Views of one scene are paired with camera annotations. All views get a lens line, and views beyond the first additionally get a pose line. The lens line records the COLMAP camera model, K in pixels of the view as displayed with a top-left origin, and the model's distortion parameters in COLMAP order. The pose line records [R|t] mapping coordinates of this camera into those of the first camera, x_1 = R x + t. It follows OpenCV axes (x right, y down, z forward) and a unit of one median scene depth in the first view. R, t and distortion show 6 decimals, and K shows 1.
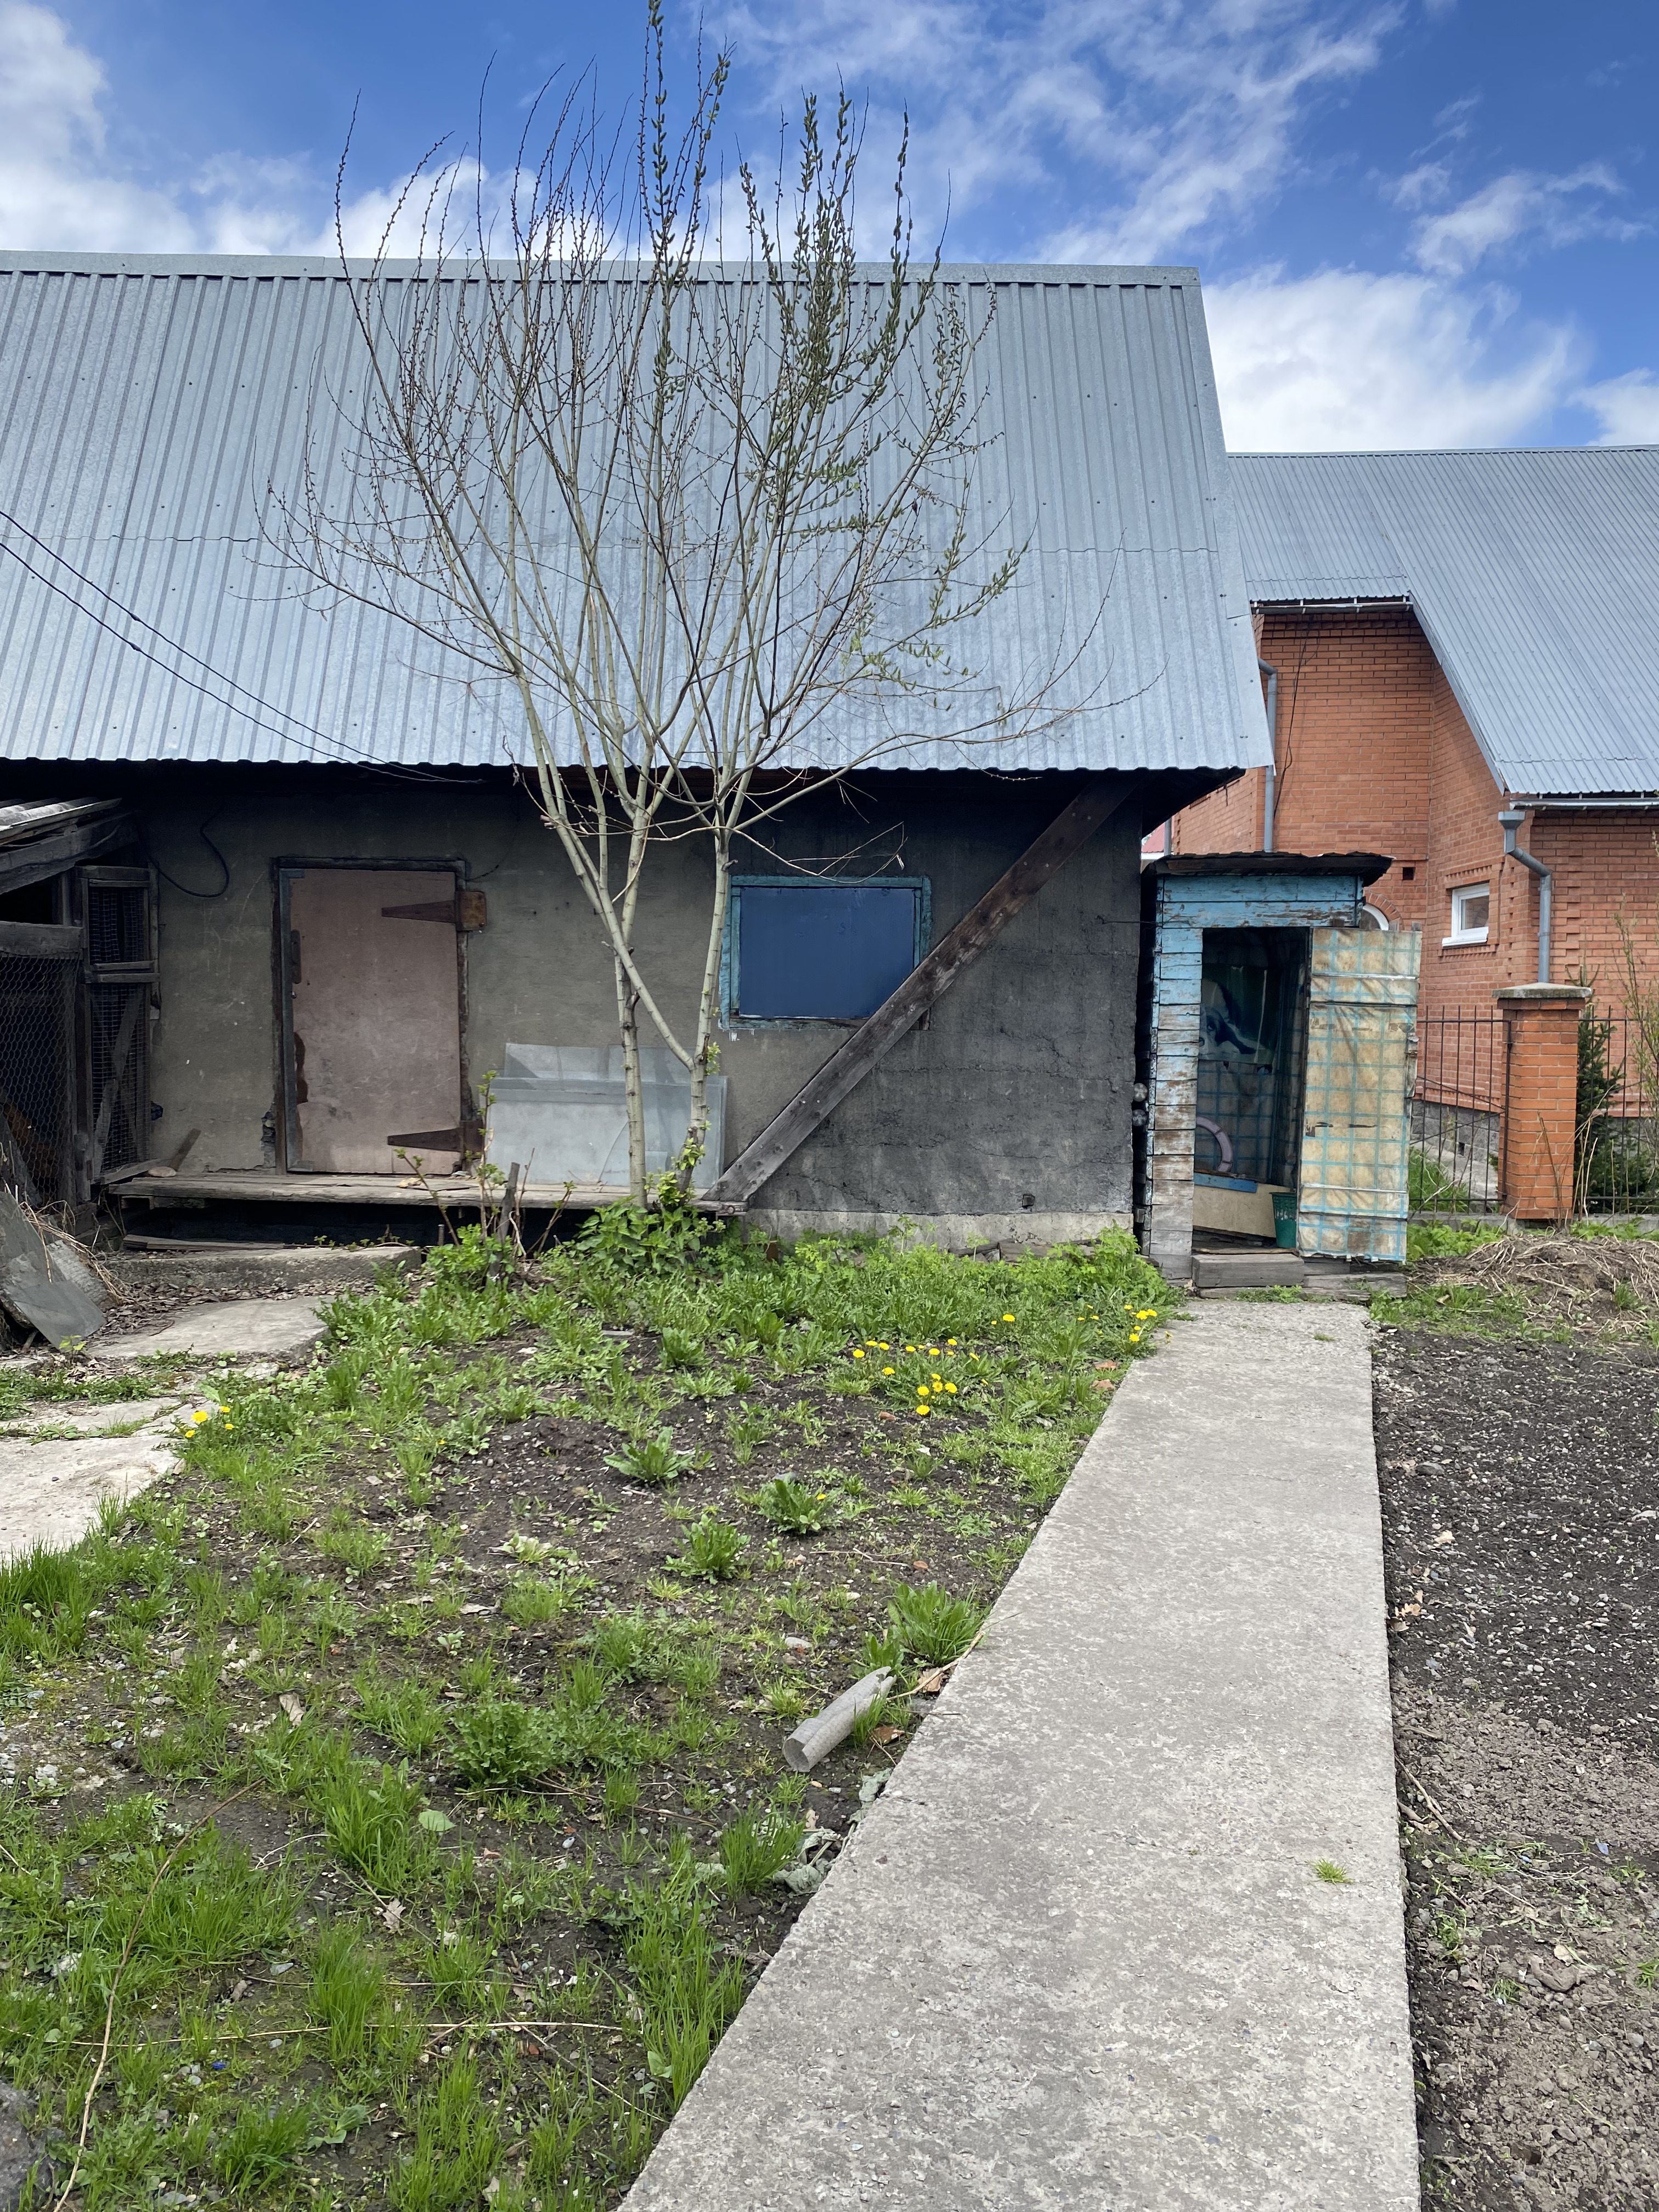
lens RADIAL K [[1695.9, 0, 823.6], [0, 1695.9, 1101.2], [0, 0, 1]] dist [0.011041, -0.010822]
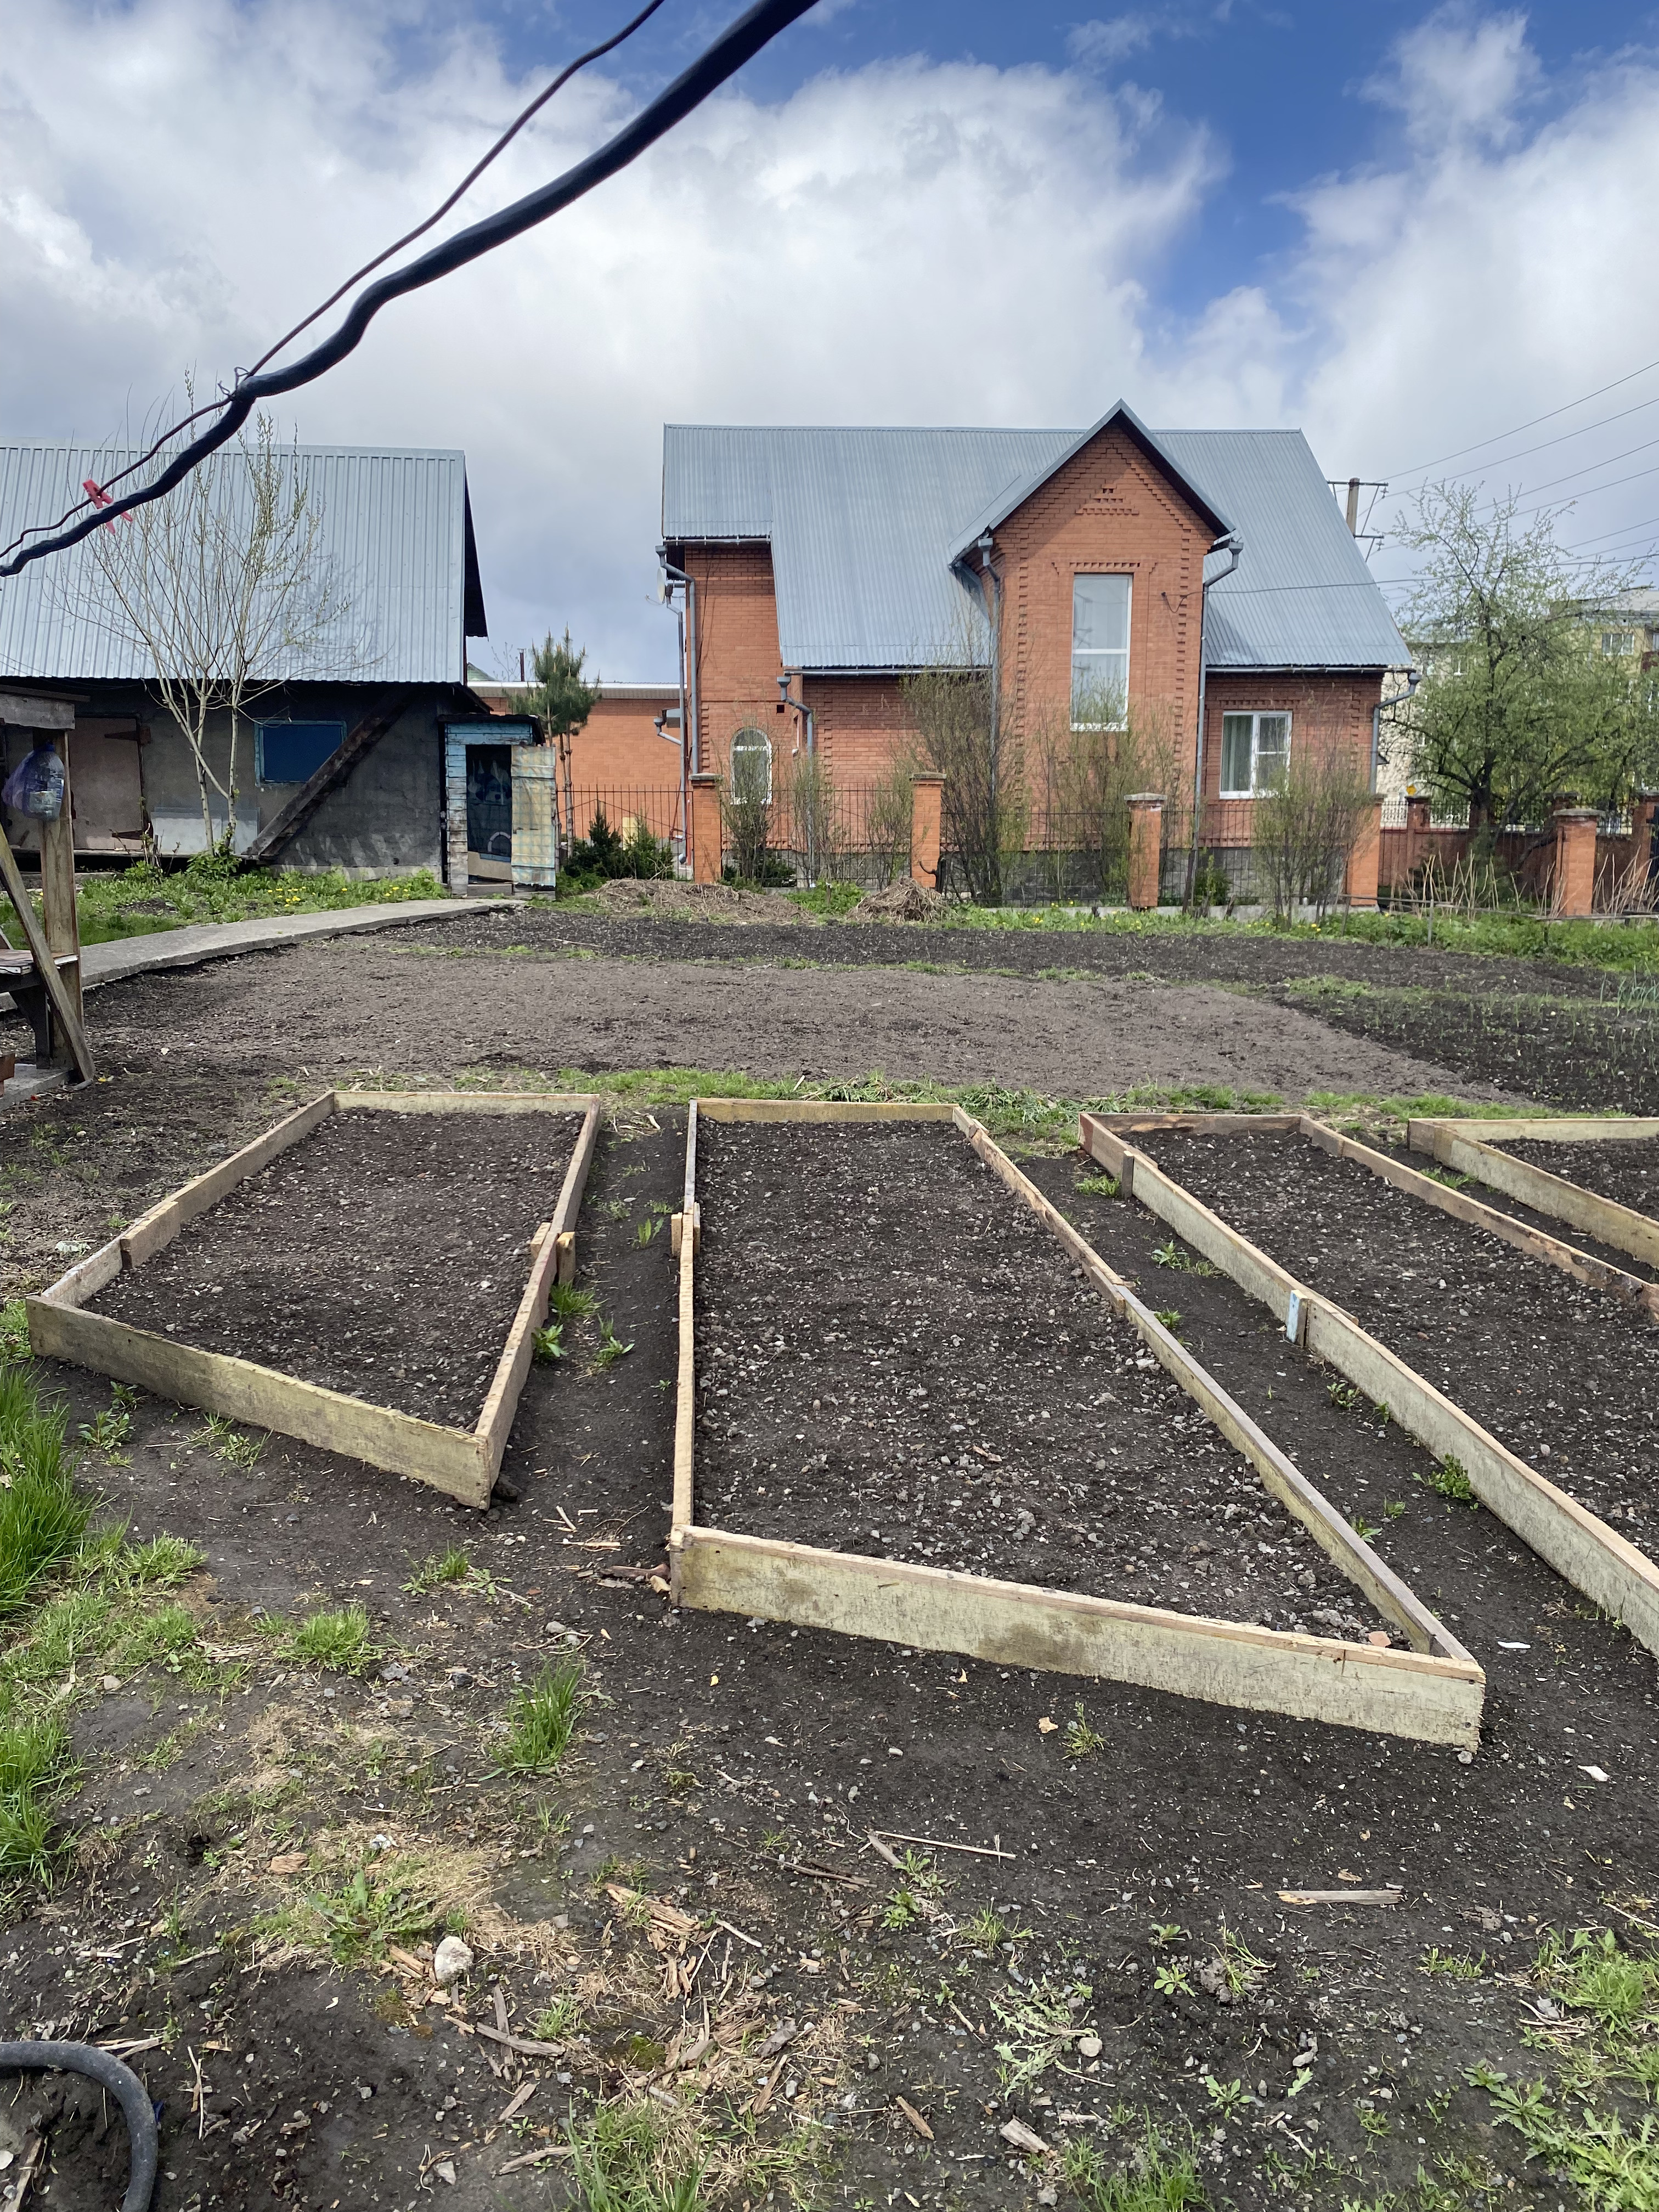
lens RADIAL K [[1695.9, 0, 836.0], [0, 1695.9, 1096.6], [0, 0, 1]] dist [0.011041, -0.010822]
pose [[0.993587, -0.015672, 0.111982, 0.462787], [0.003324, 0.993968, 0.109616, 0.127898], [-0.113024, -0.108541, 0.987646, -1.447614]]
